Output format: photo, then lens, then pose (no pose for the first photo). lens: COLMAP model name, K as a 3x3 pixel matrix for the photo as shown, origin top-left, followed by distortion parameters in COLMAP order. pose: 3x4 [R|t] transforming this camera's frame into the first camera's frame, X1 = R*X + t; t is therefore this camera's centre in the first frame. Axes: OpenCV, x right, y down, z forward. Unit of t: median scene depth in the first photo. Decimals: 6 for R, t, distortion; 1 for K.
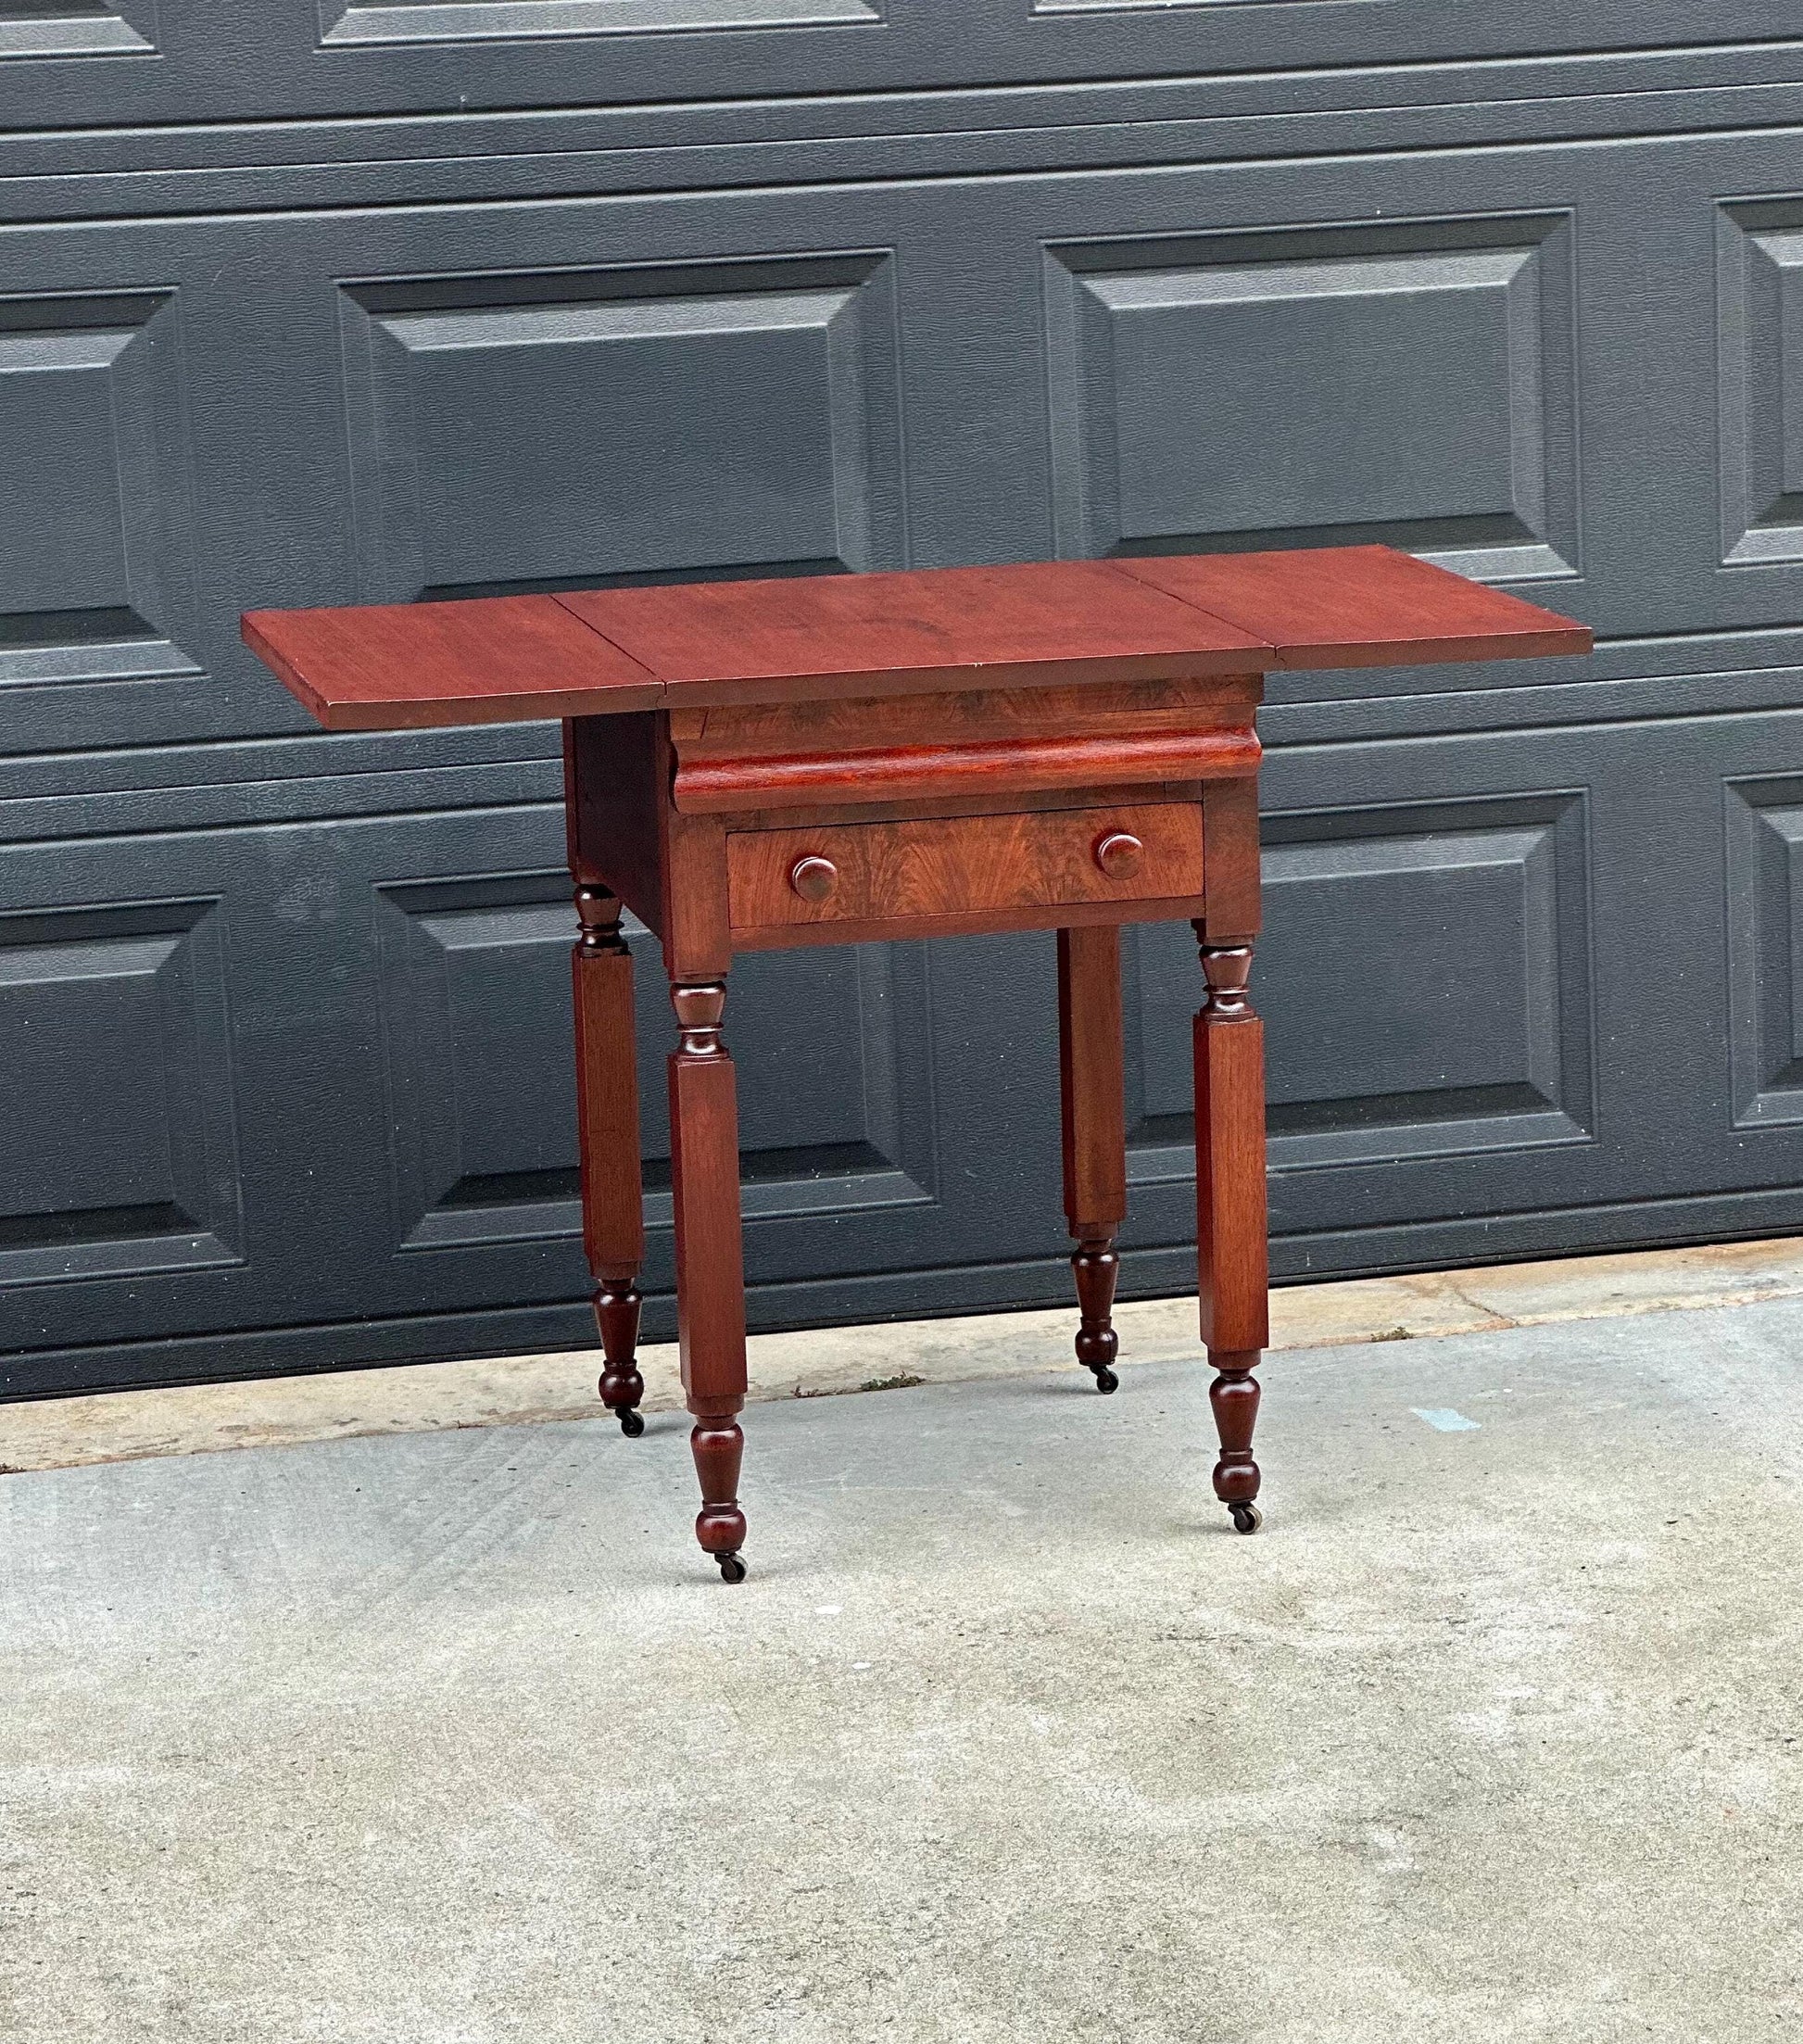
lens RADIAL K [[6126.7, 0, 983.7], [0, 6126.7, 1037.4], [0, 0, 1]] dist [-0.256553, 9.062502]
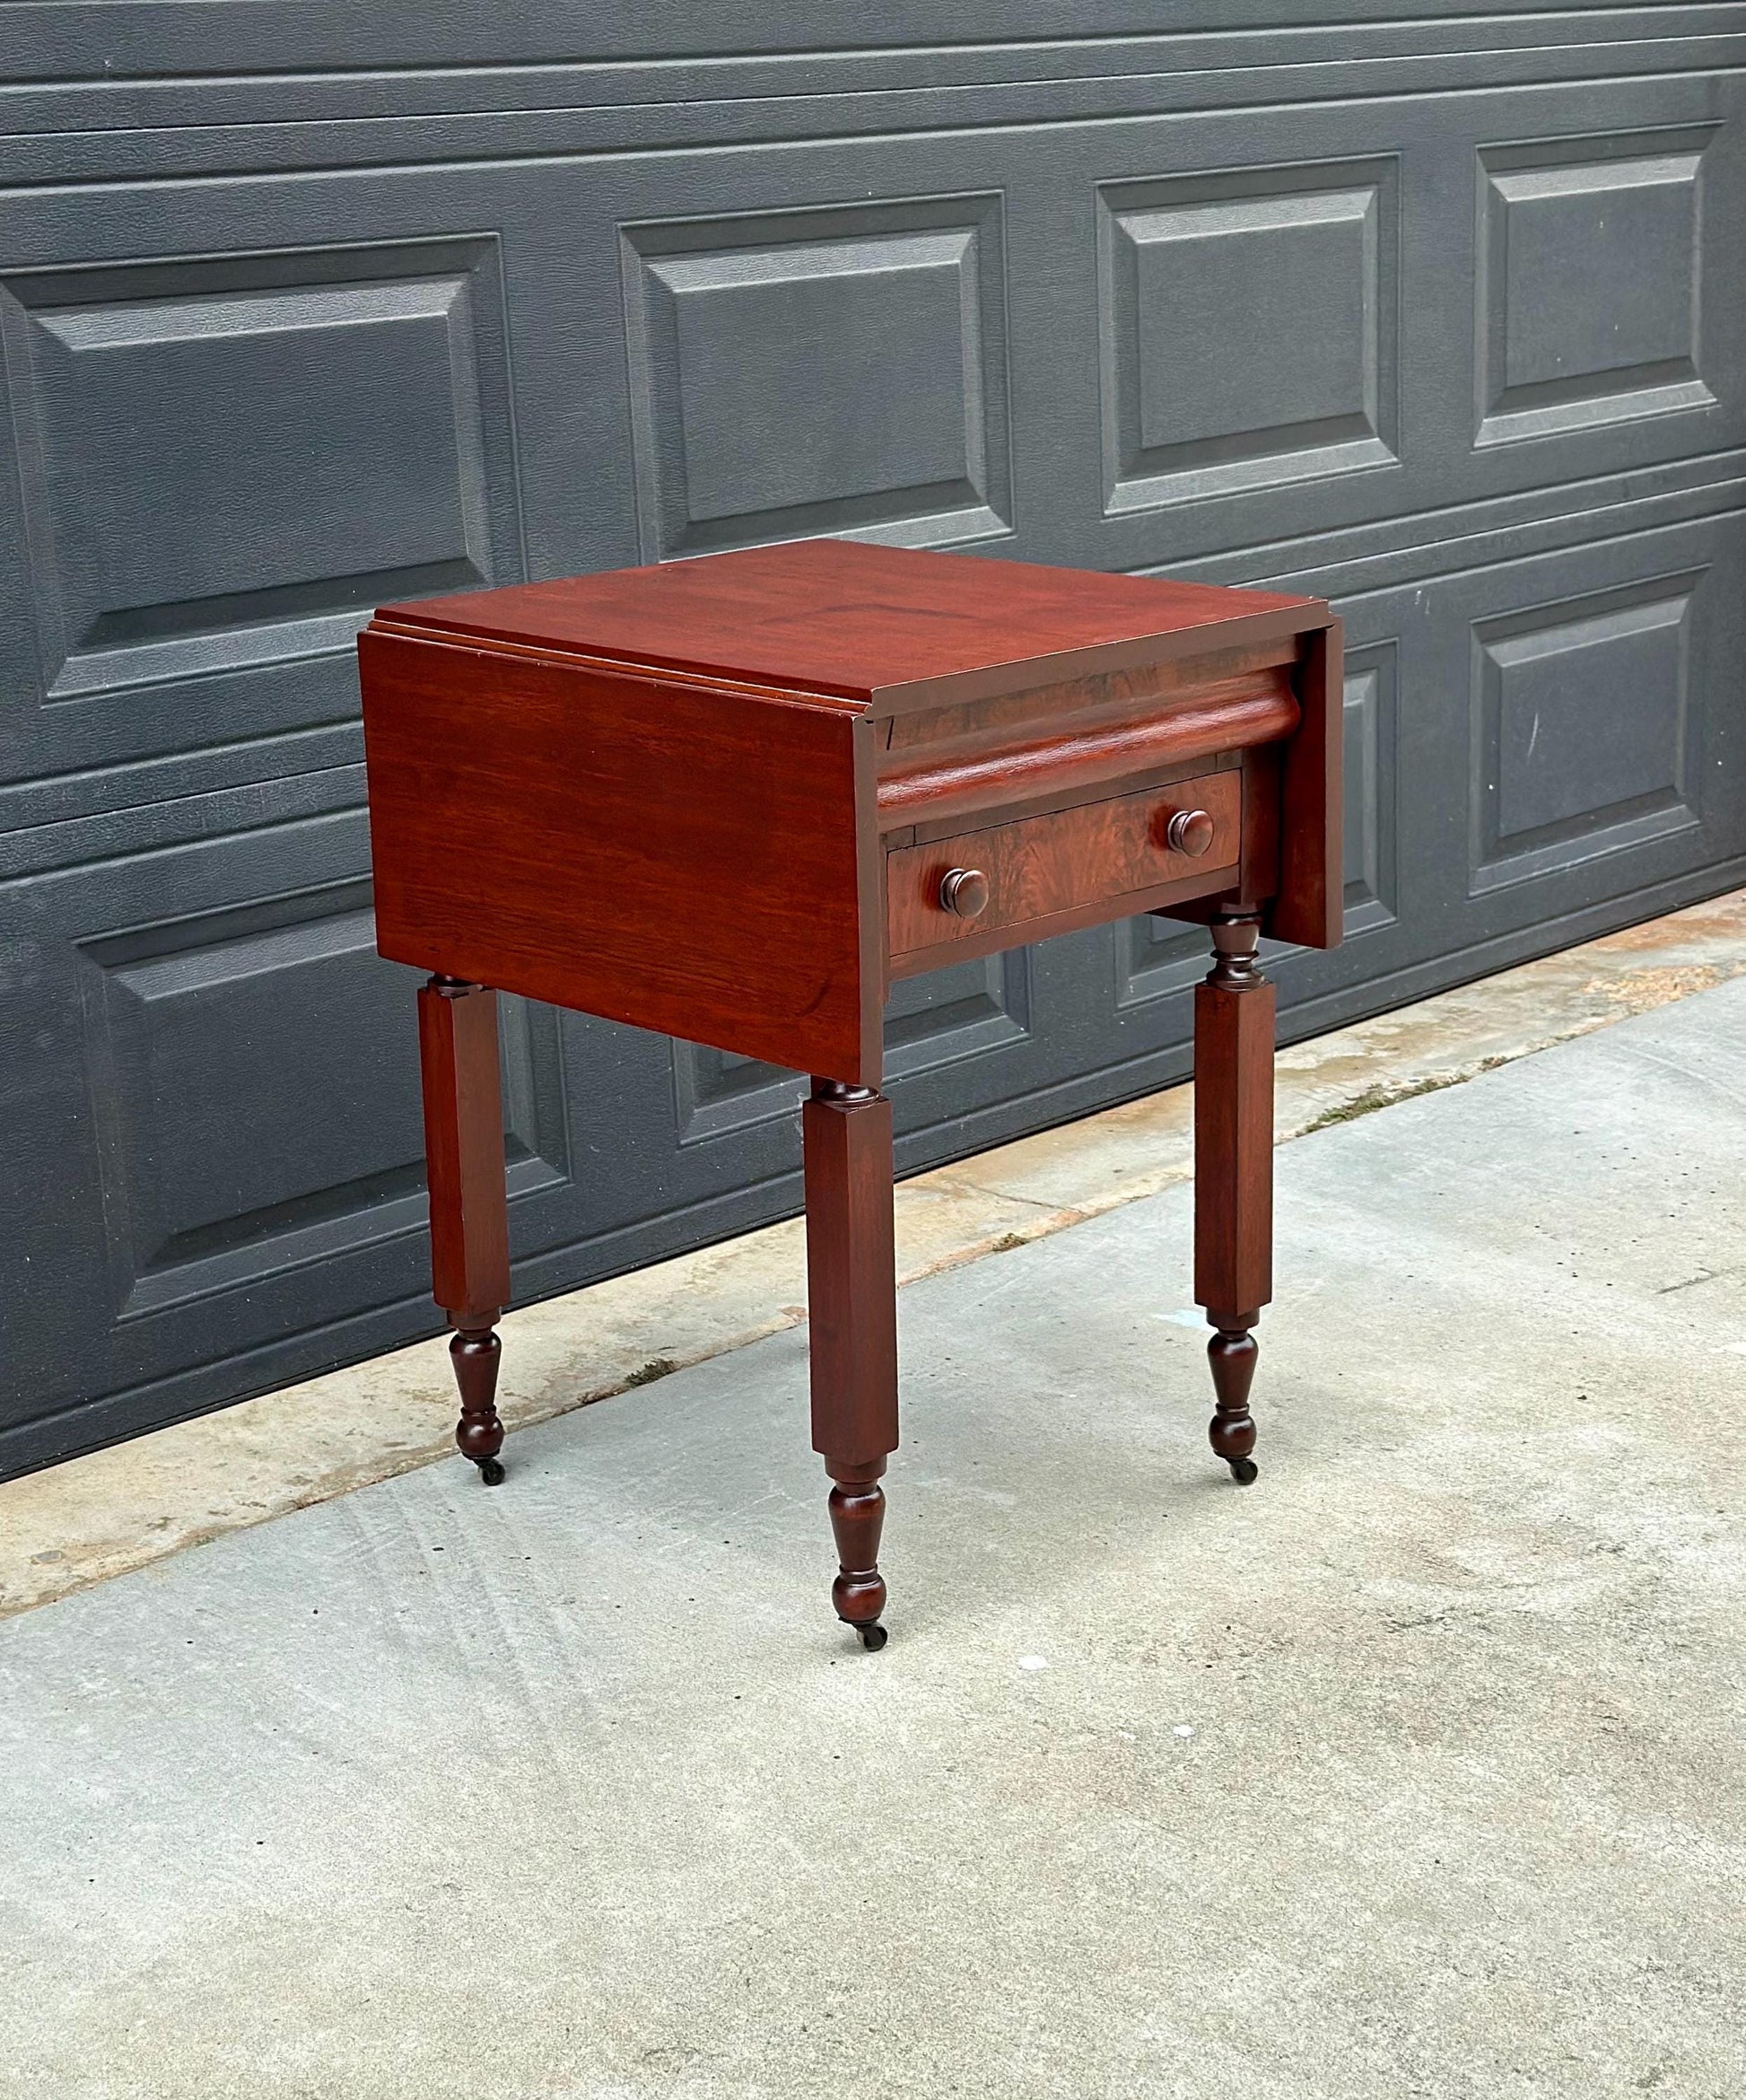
lens RADIAL K [[3526.1, 0, 854.4], [0, 3526.1, 1062.7], [0, 0, 1]] dist [0.174621, -0.195683]
pose [[0.858507, -0.135195, 0.494659, -0.269608], [0.103346, 0.990443, 0.091336, -0.044228], [-0.502280, -0.027292, 0.864274, 0.481904]]
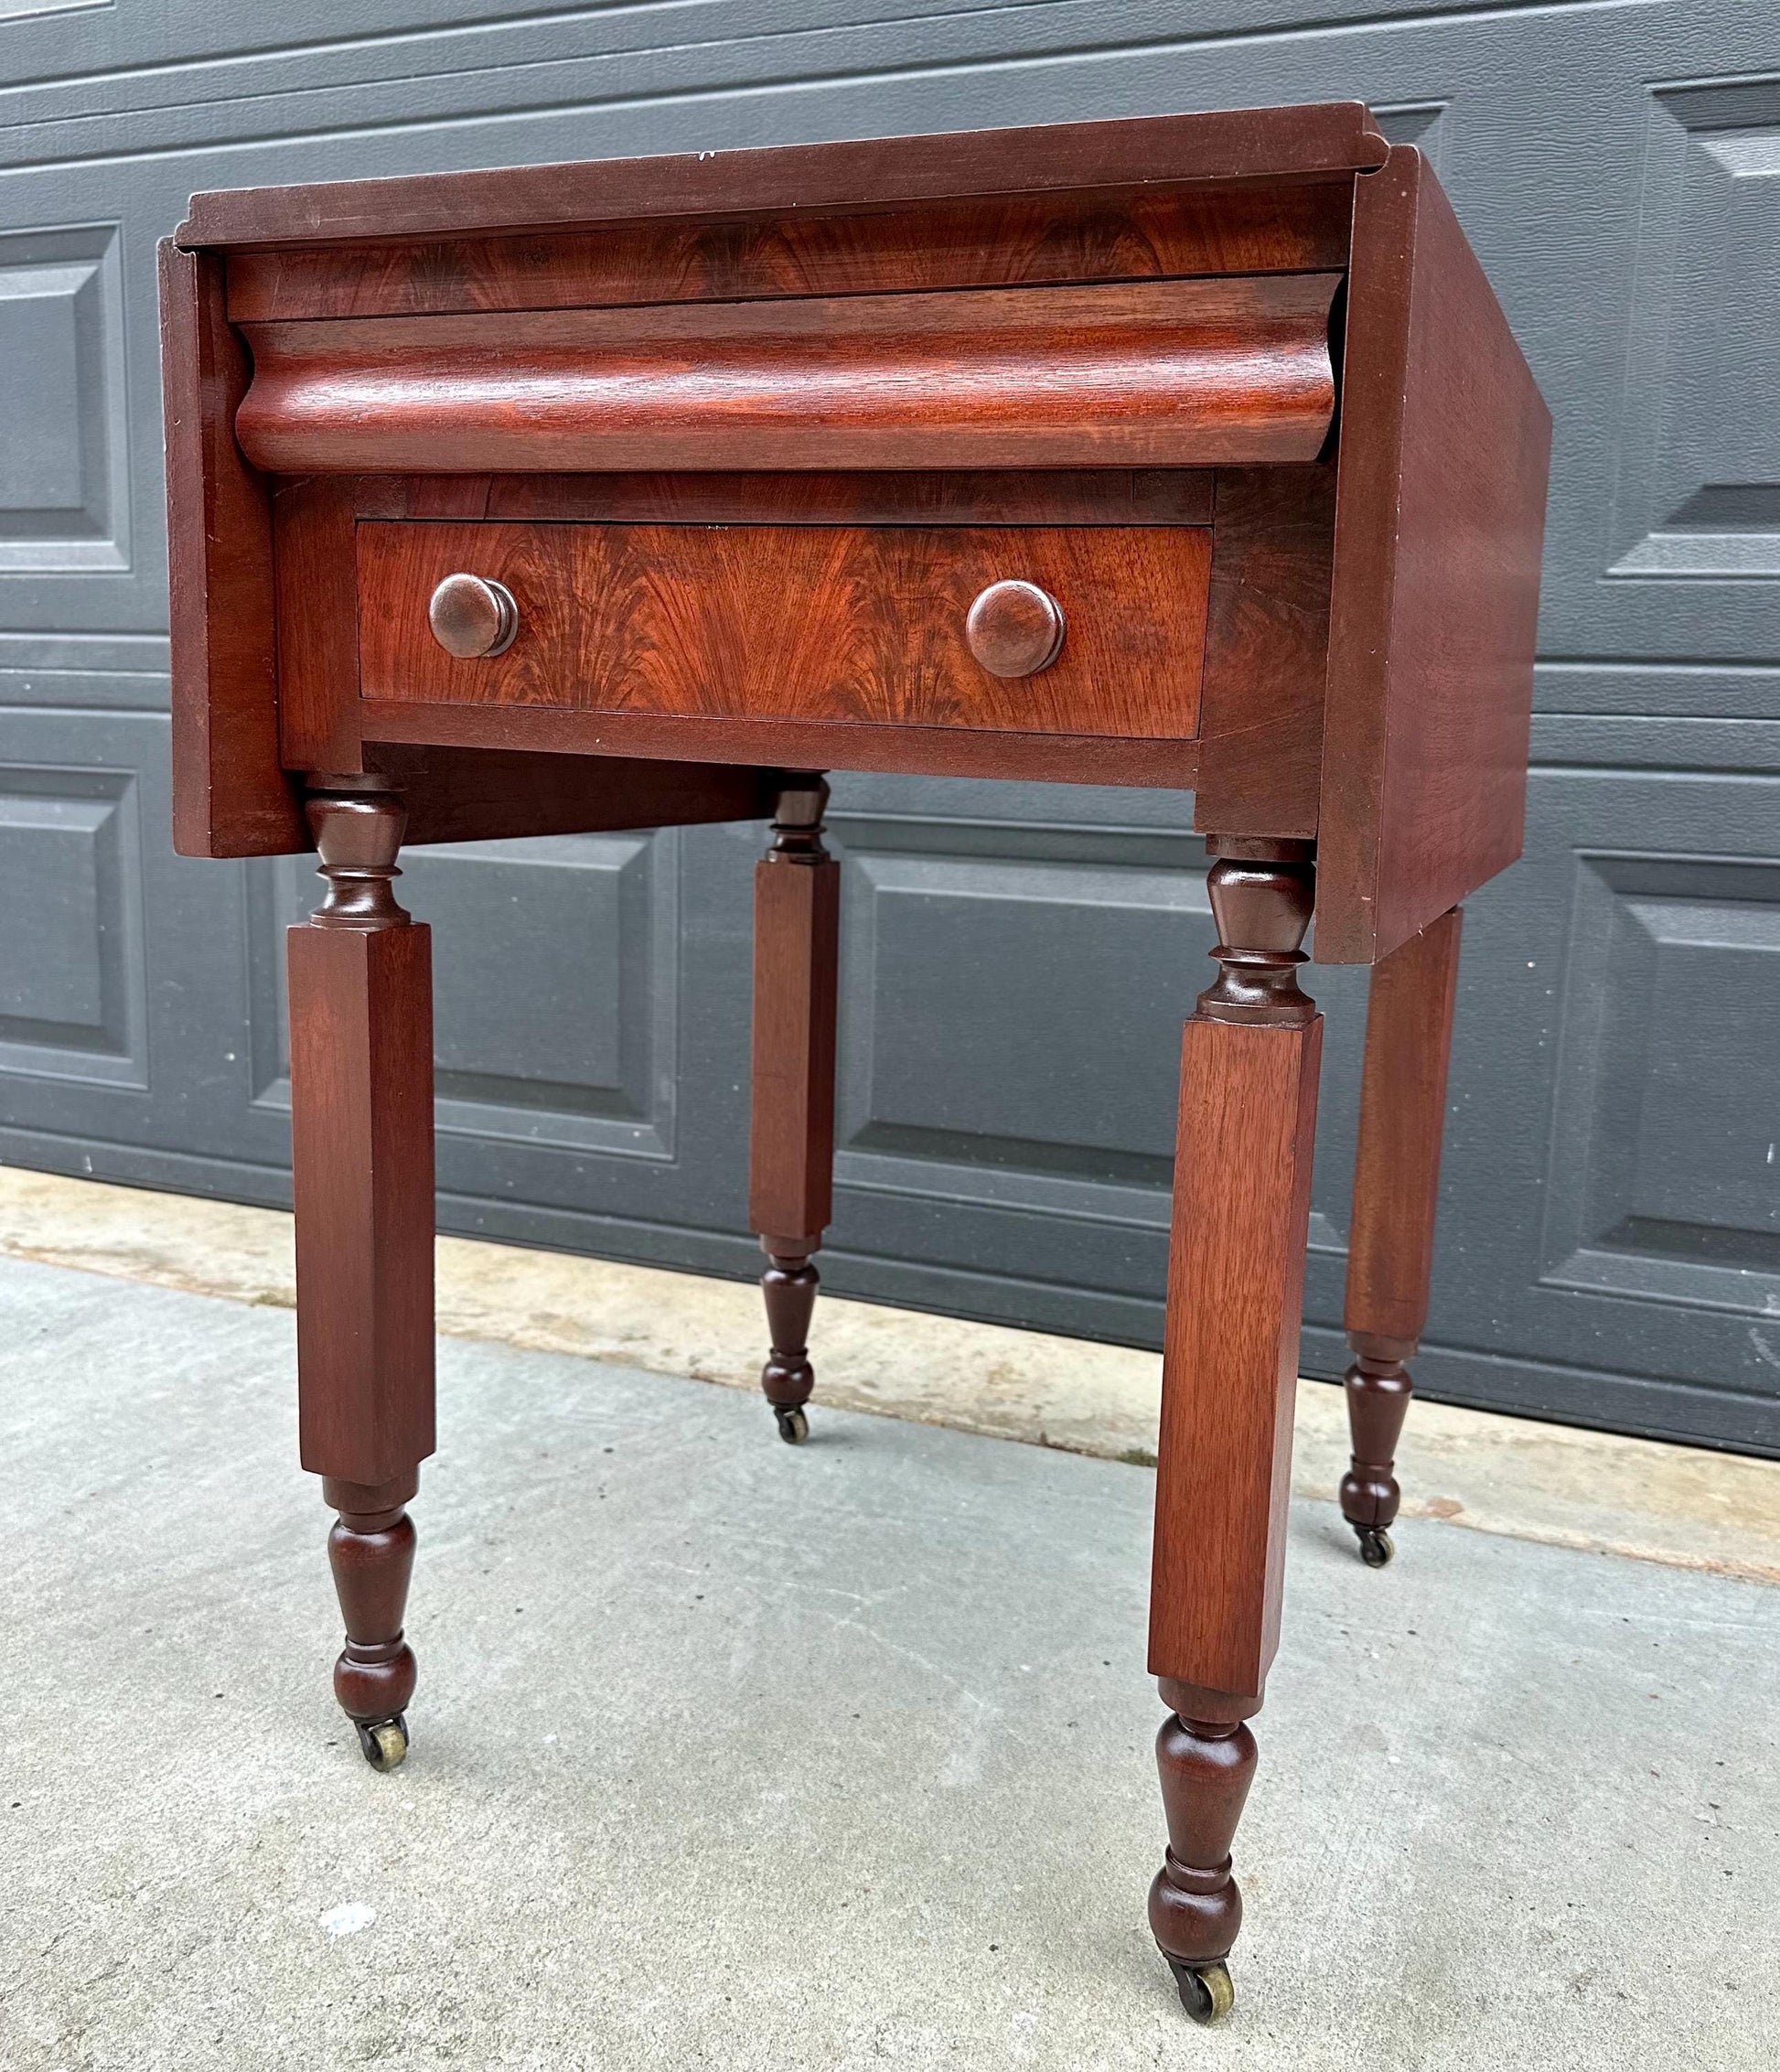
lens RADIAL K [[1806.1, 0, 948.4], [0, 1806.1, 1040.8], [0, 0, 1]] dist [0.183698, -0.407747]
pose [[0.815092, 0.165433, -0.555209, 0.089006], [-0.179399, 0.983330, 0.029624, -0.001127], [0.550855, 0.075458, 0.831183, 0.779322]]
